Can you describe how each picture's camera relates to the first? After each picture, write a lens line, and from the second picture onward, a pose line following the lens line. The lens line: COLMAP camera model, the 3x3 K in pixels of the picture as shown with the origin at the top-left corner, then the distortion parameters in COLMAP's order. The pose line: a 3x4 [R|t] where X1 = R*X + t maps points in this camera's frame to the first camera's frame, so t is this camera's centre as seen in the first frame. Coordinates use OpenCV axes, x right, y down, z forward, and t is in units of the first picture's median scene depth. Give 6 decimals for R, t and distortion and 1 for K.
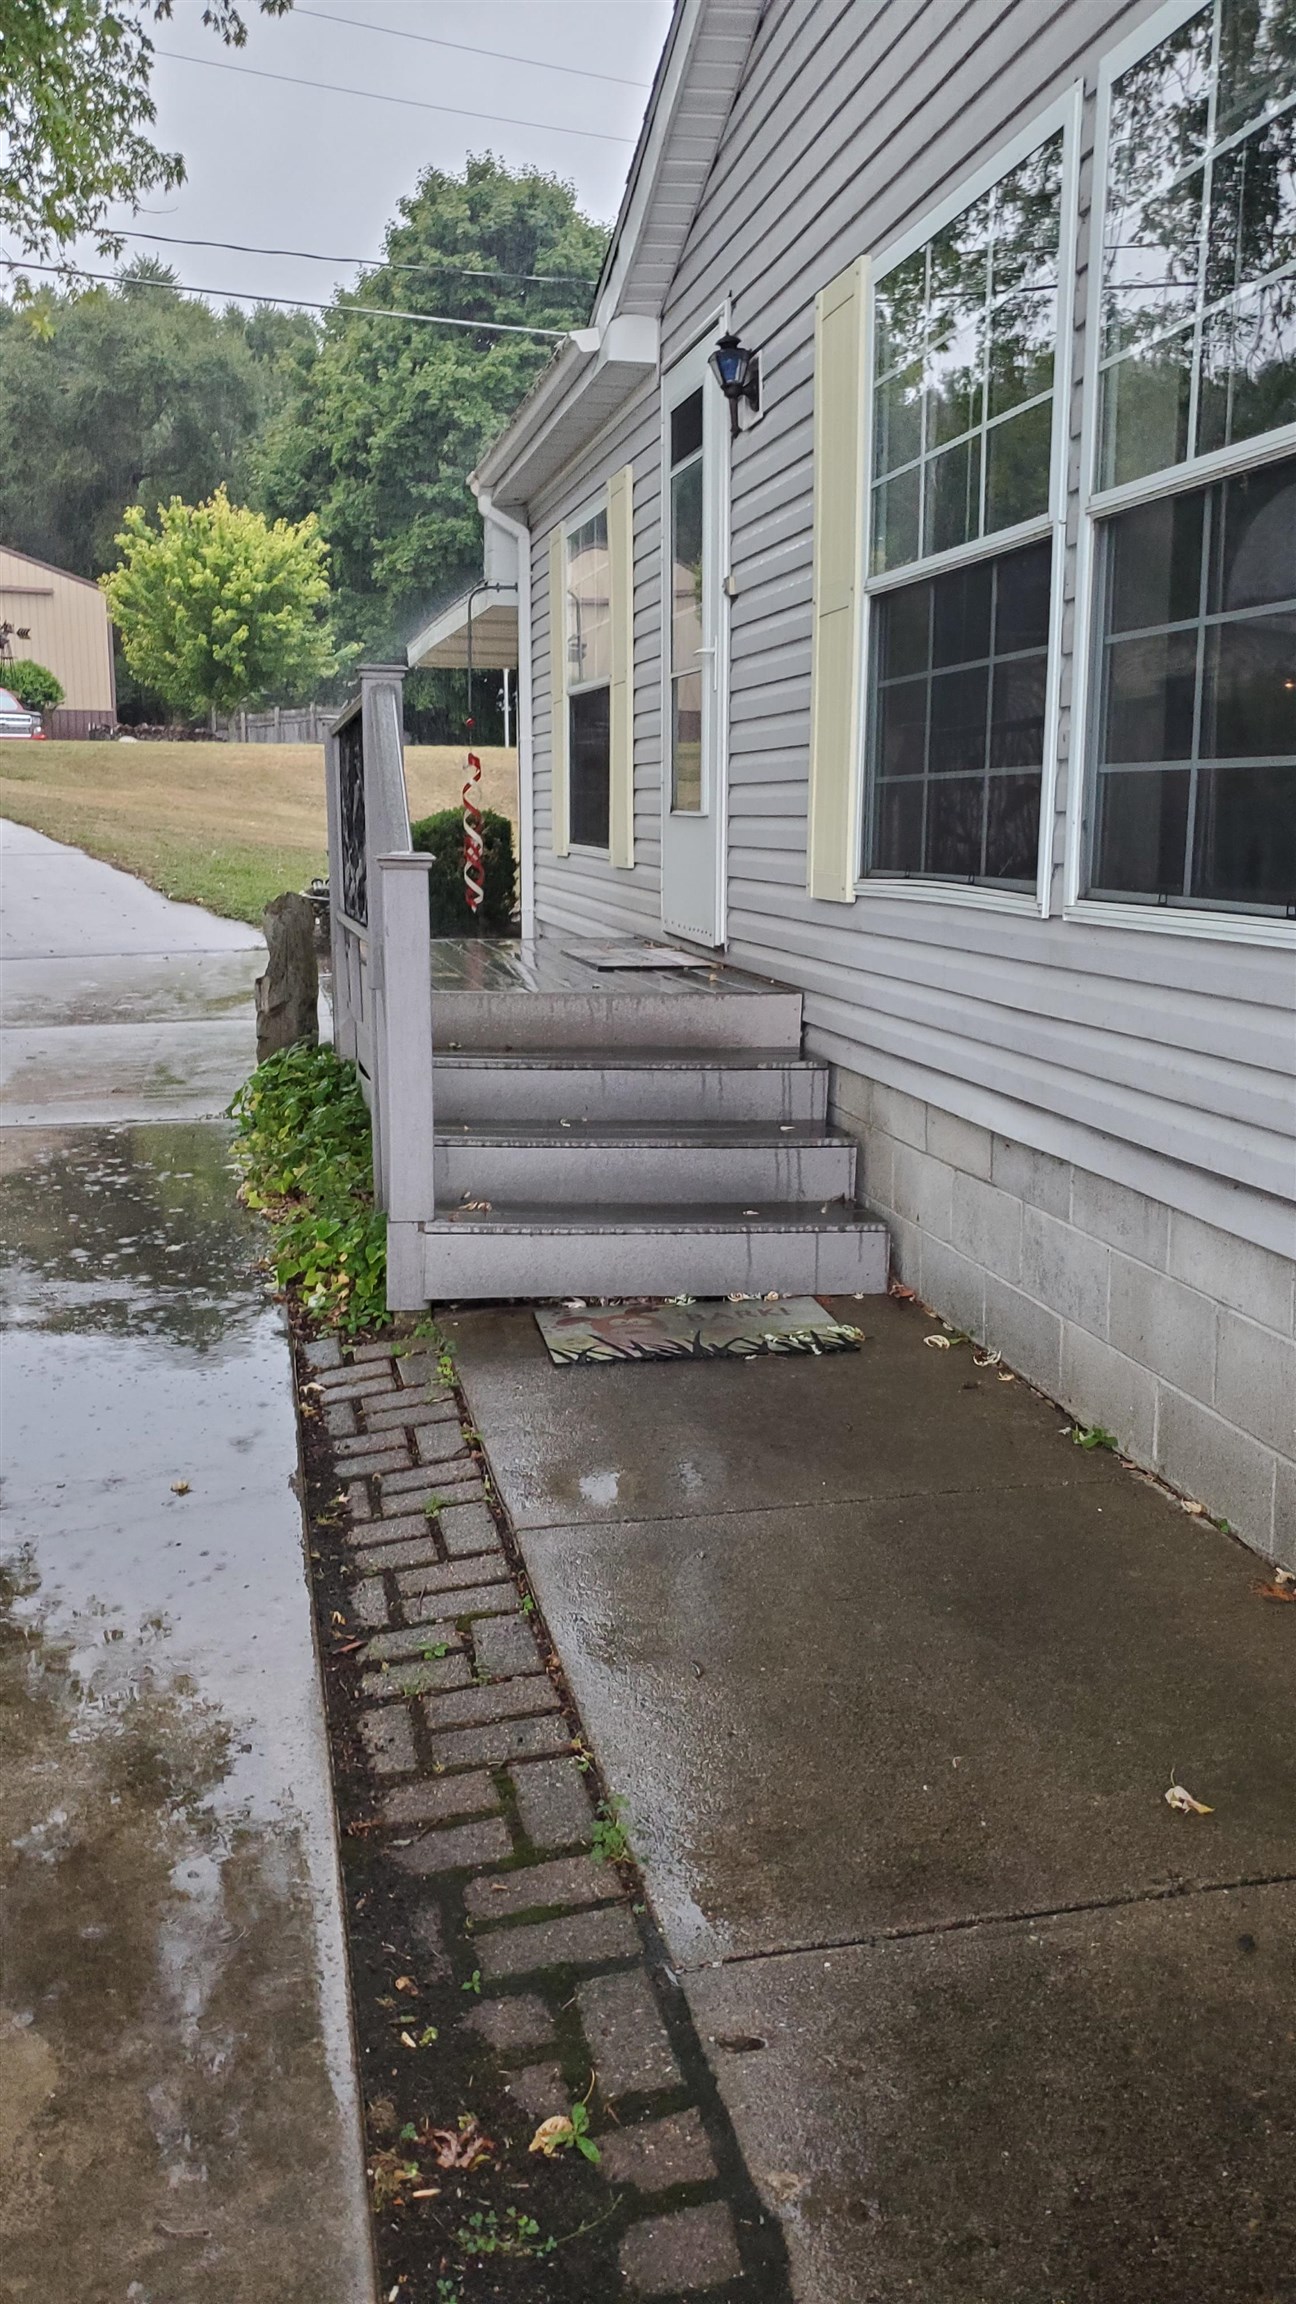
lens RADIAL K [[1818.4, 0, 644.6], [0, 1818.4, 1150.6], [0, 0, 1]] dist [0.016390, 0.007827]
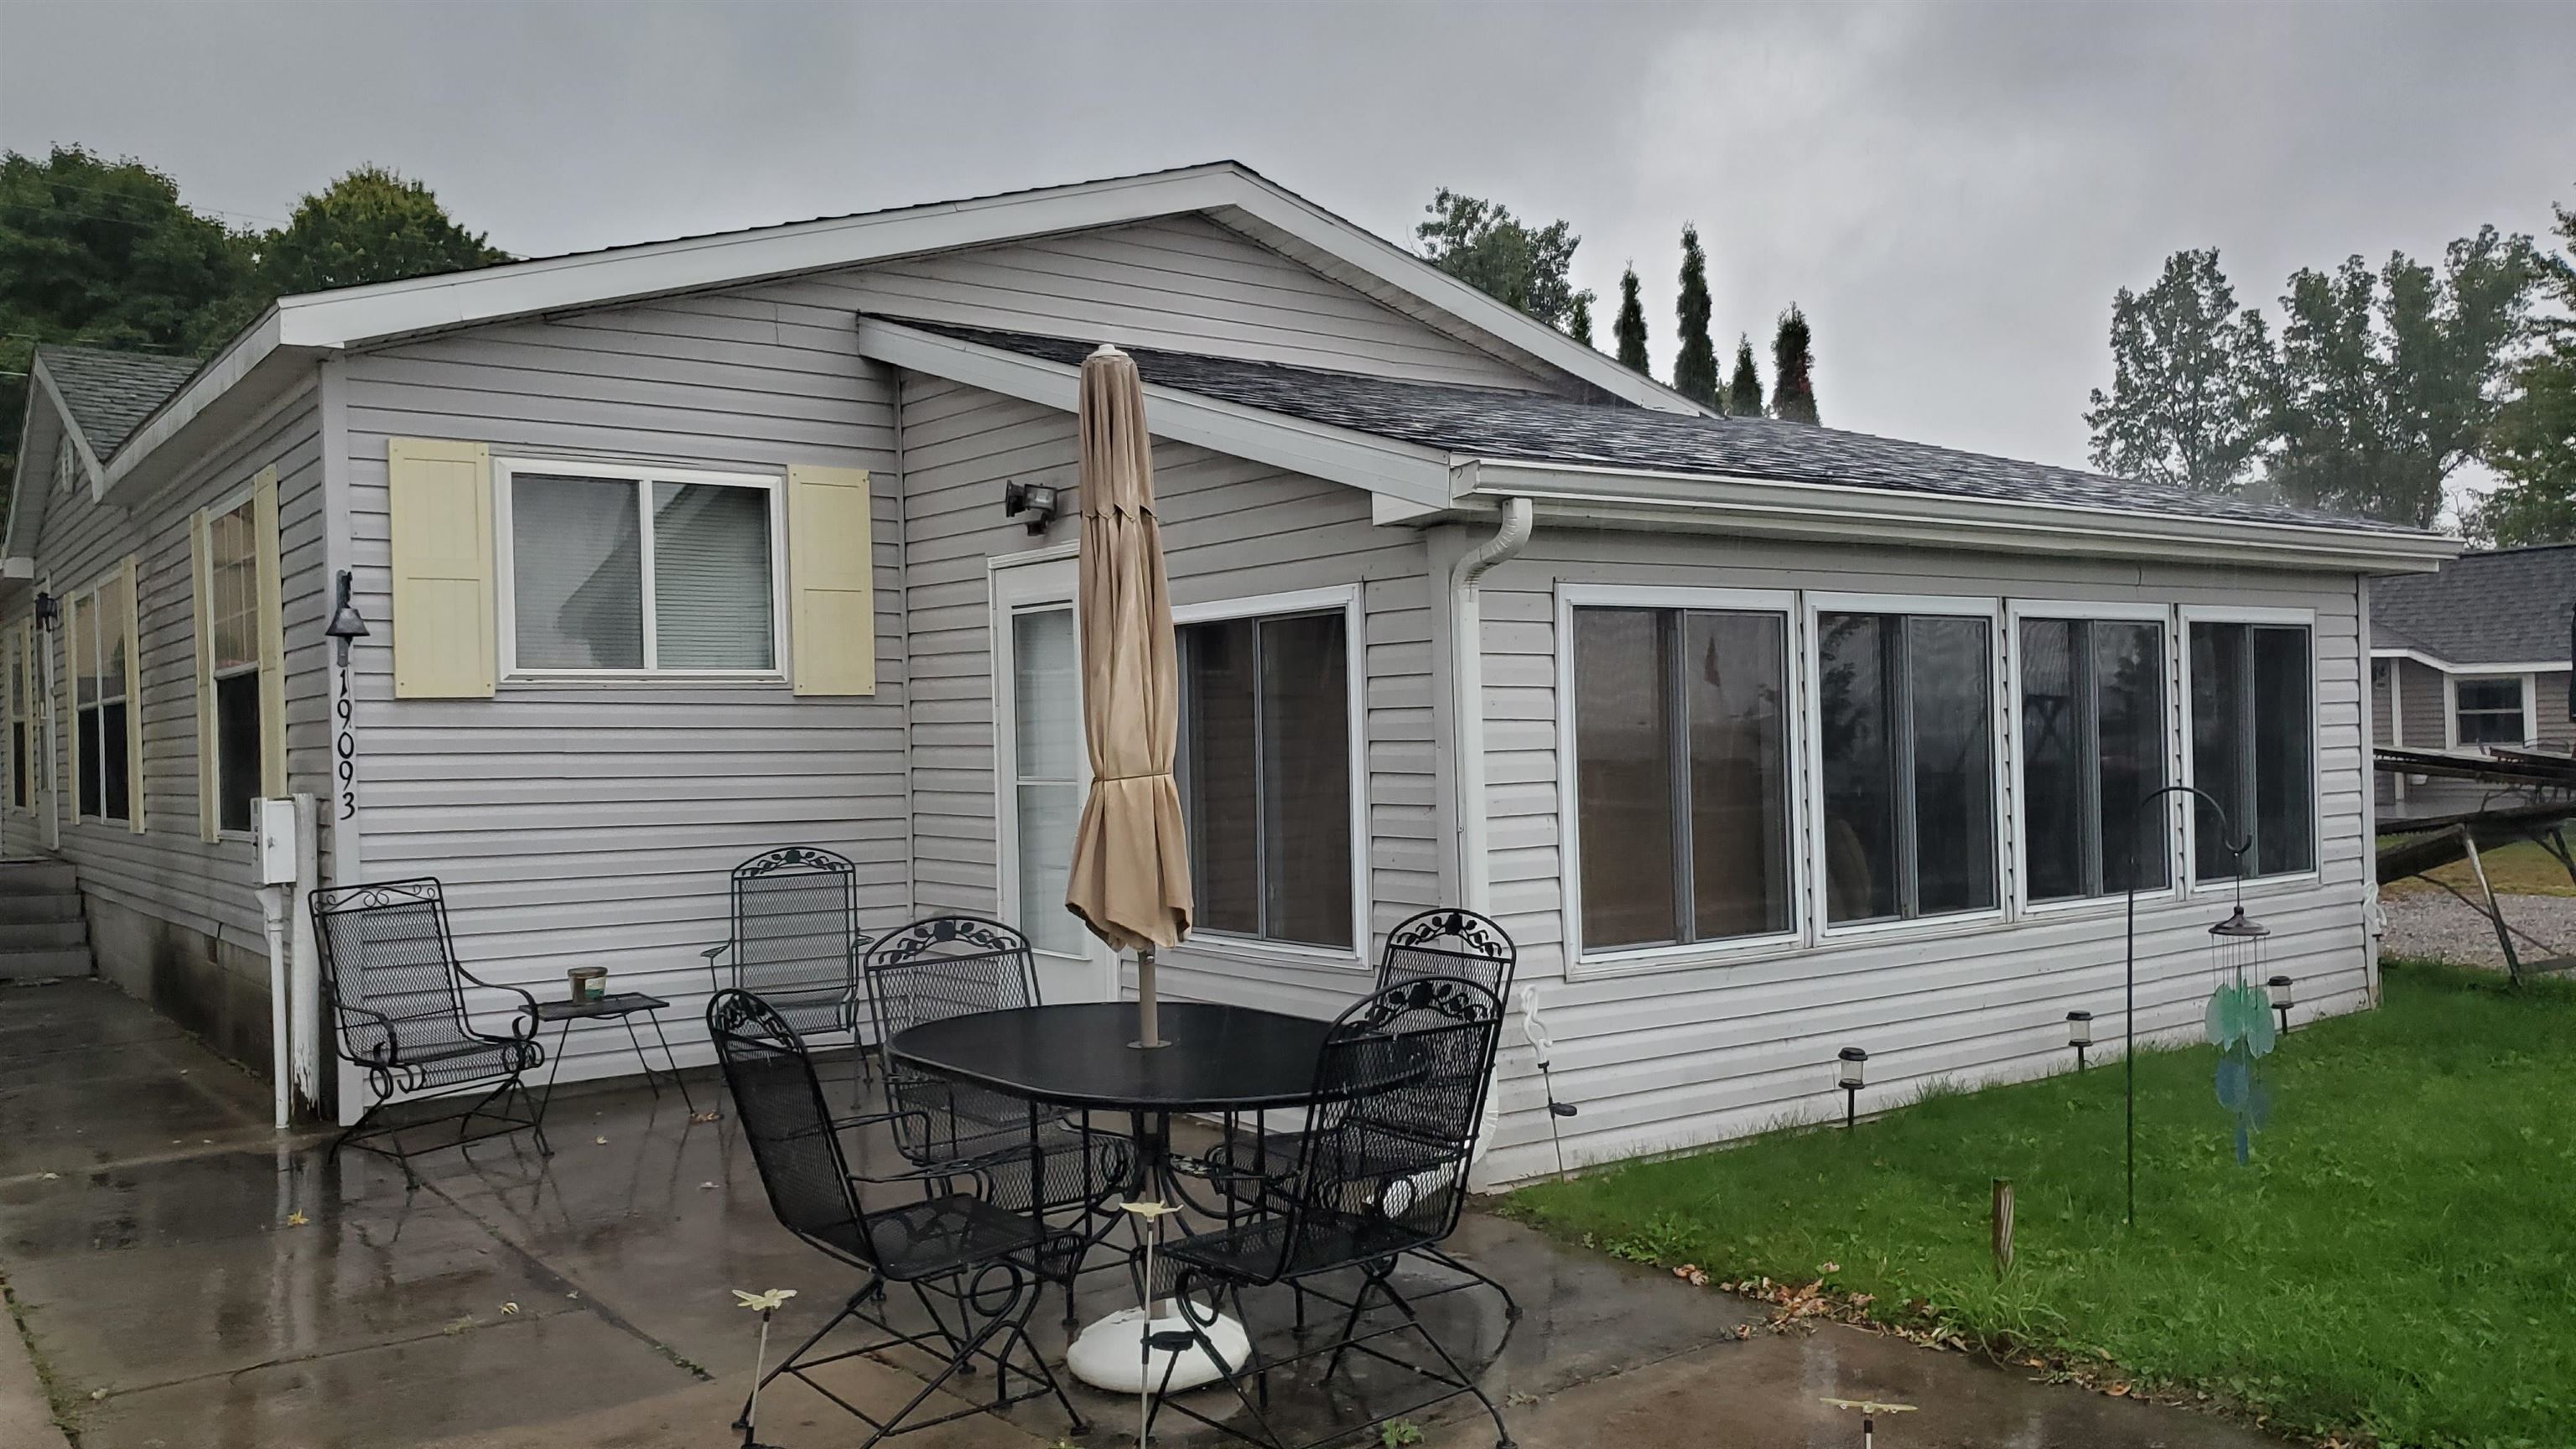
lens RADIAL K [[2033.0, 0, 1295.7], [0, 2033.0, 737.1], [0, 0, 1]] dist [0.016390, 0.007827]
pose [[0.909528, -0.030184, 0.414546, 0.049516], [0.108776, 0.979885, -0.167311, 0.041956], [-0.401157, 0.197267, 0.894516, -0.230333]]
